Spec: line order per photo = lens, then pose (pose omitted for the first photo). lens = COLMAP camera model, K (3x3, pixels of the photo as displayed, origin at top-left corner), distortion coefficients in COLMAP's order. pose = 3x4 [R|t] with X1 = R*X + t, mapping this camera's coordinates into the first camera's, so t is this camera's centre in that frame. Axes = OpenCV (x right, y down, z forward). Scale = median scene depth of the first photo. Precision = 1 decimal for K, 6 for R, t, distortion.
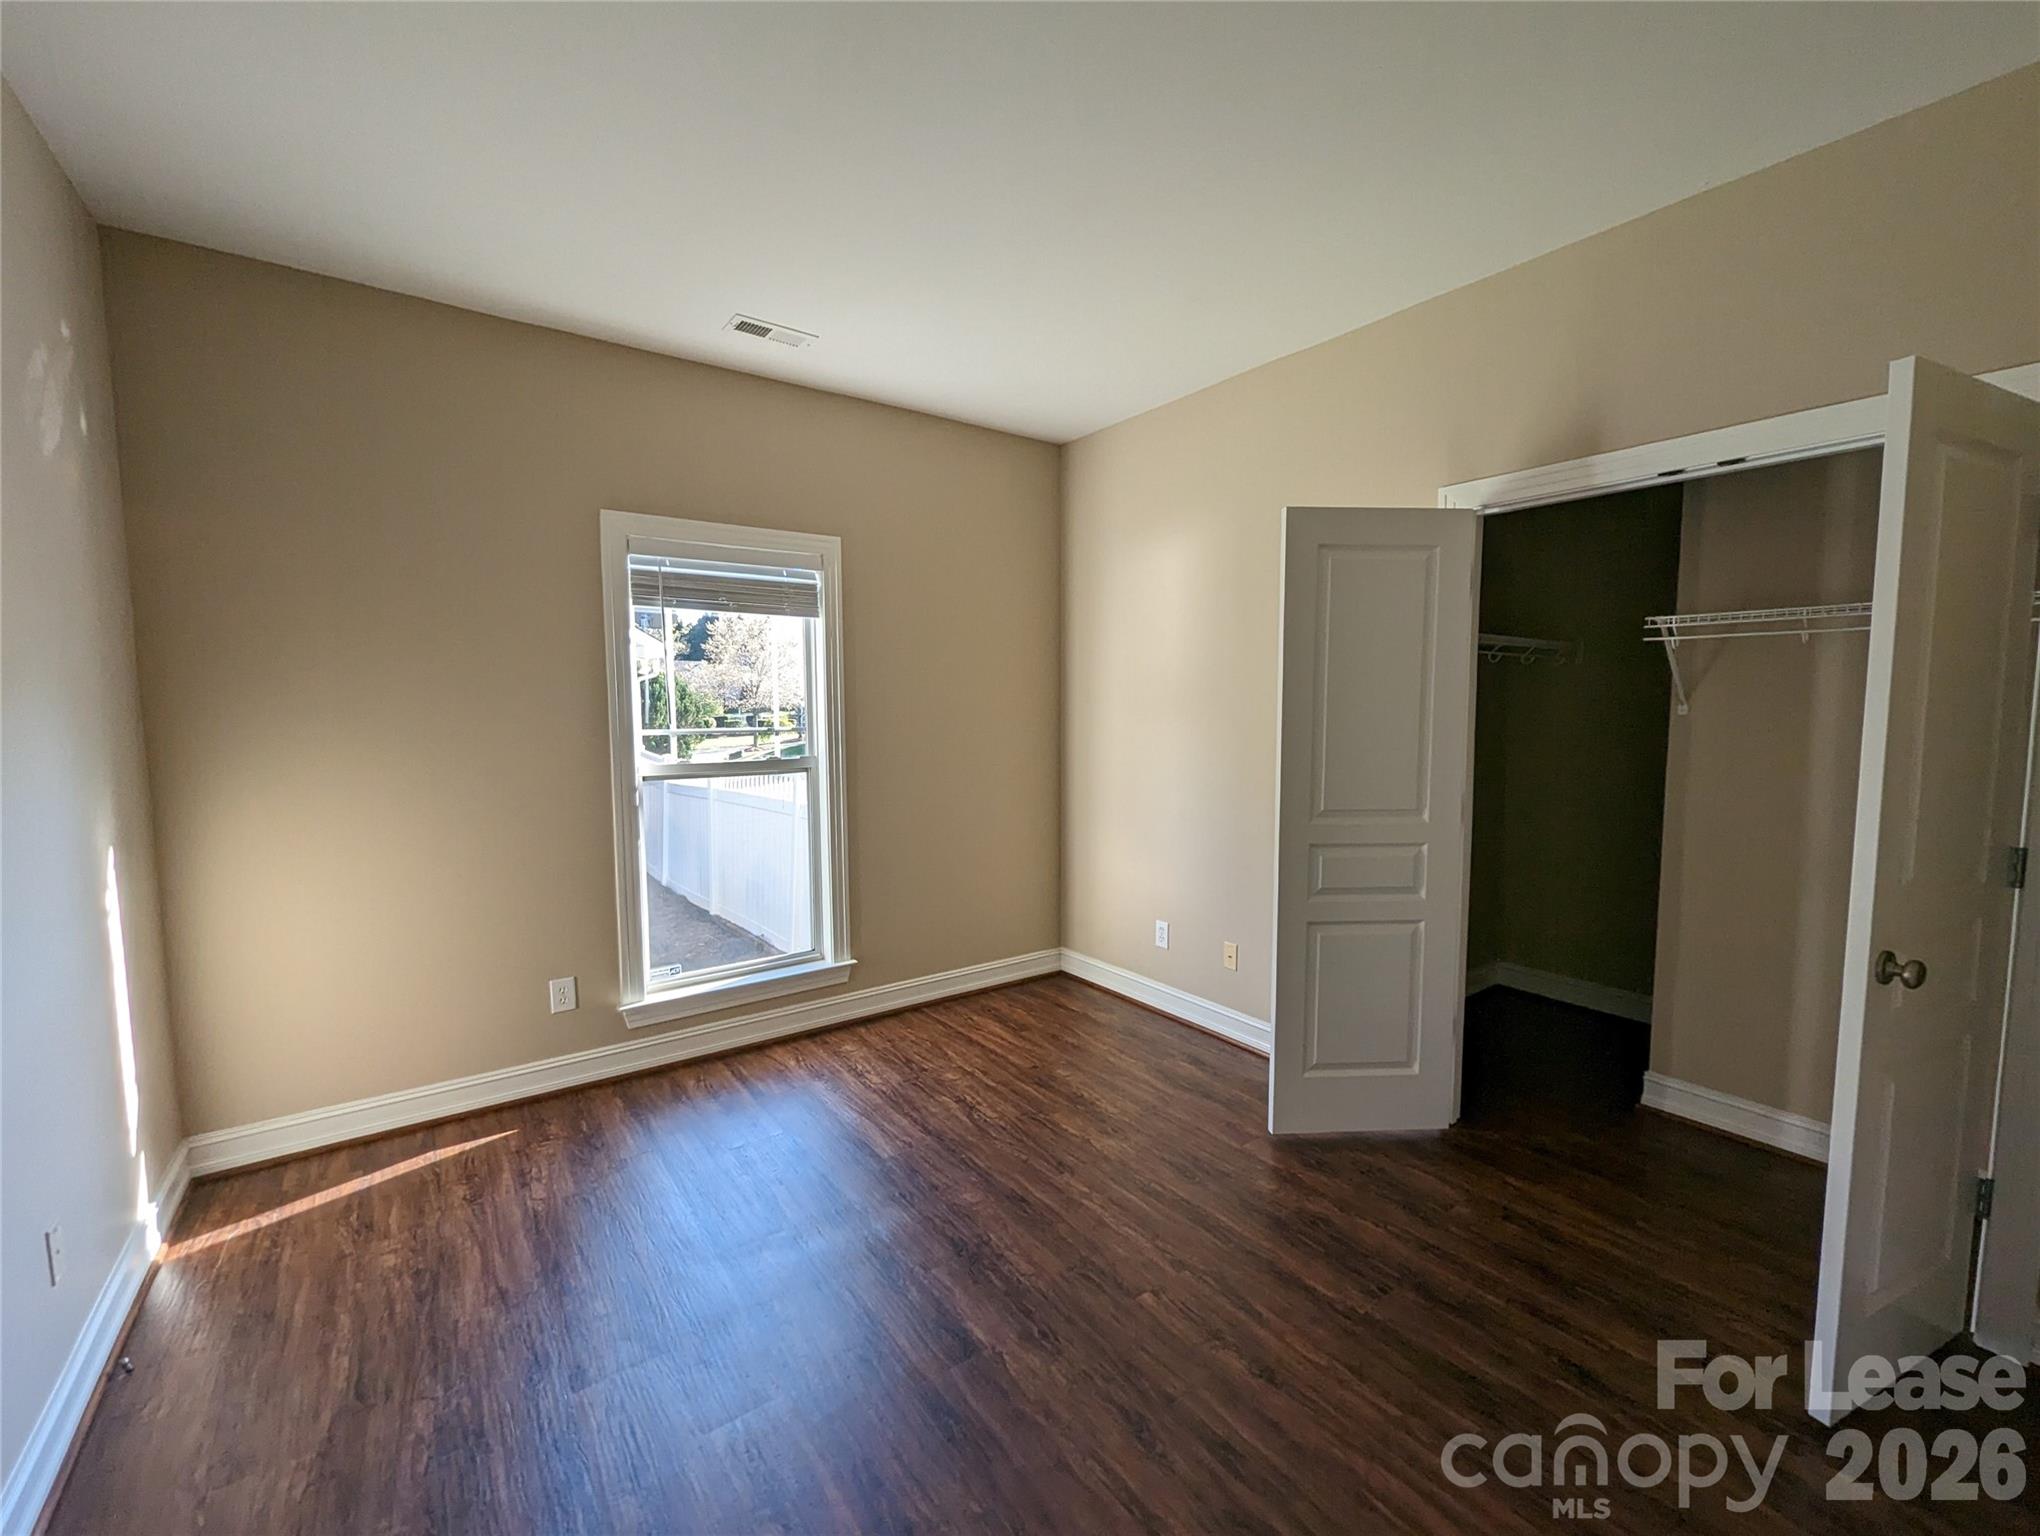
lens RADIAL K [[845.0, 0, 1026.8], [0, 845.0, 774.9], [0, 0, 1]] dist [0.000098, 0.000196]
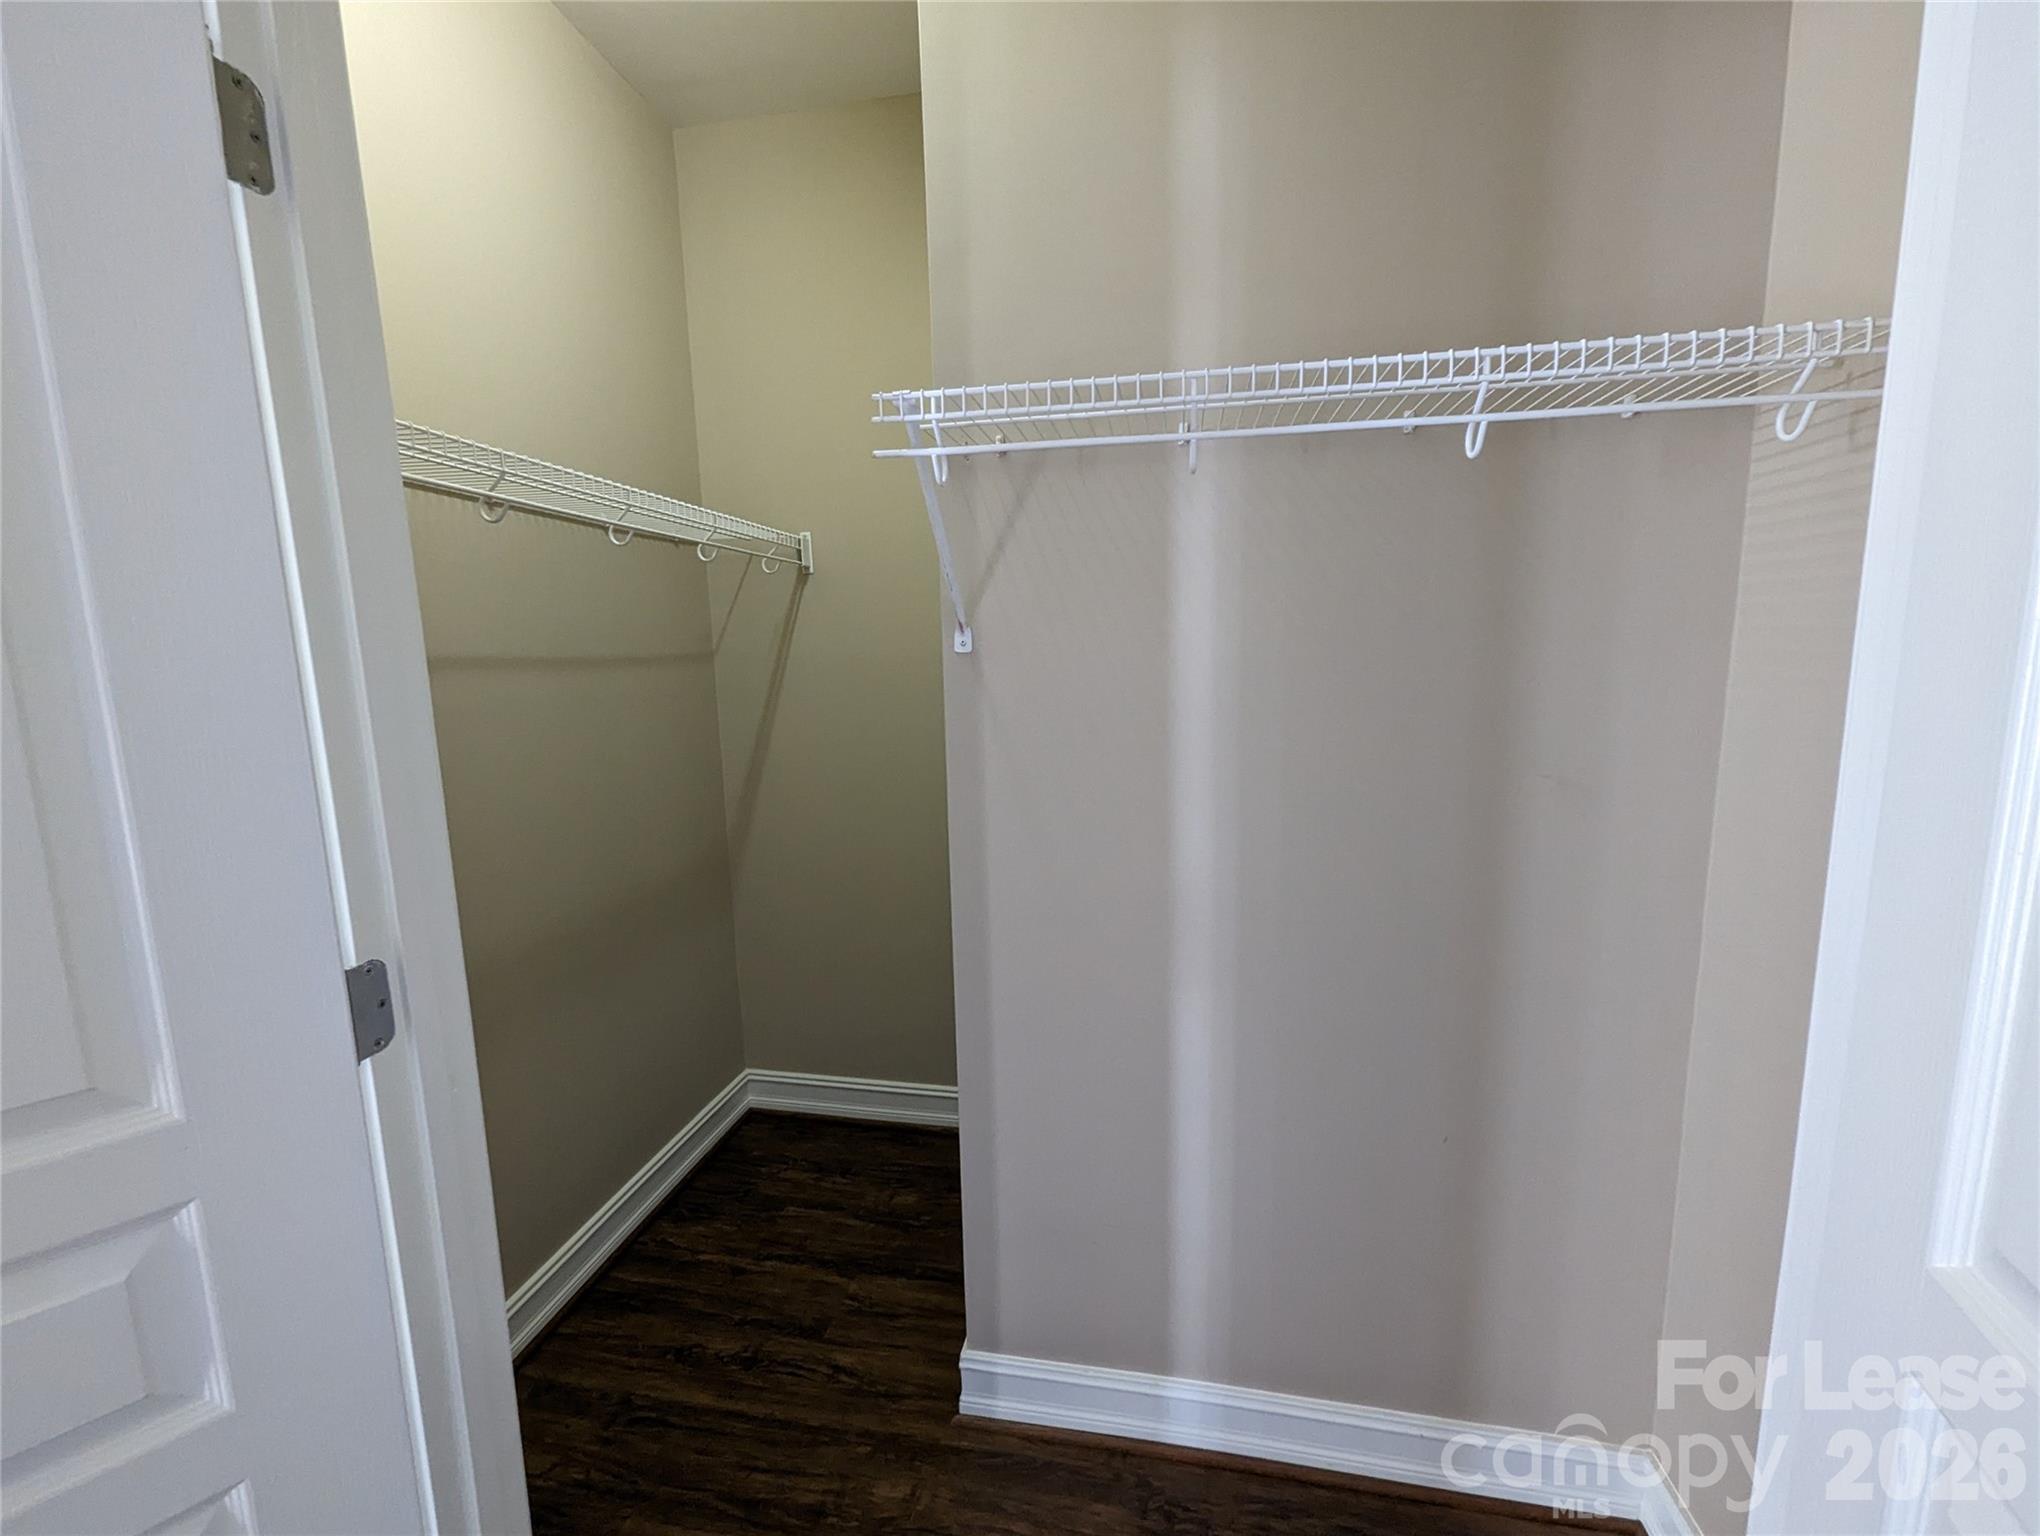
lens RADIAL K [[845.0, 0, 1026.8], [0, 845.0, 774.9], [0, 0, 1]] dist [0.000098, 0.000196]
pose [[0.730409, -0.114605, 0.673326, 0.462790], [0.075122, 0.993321, 0.087580, -0.040684], [-0.678866, -0.013388, 0.734140, 0.611961]]
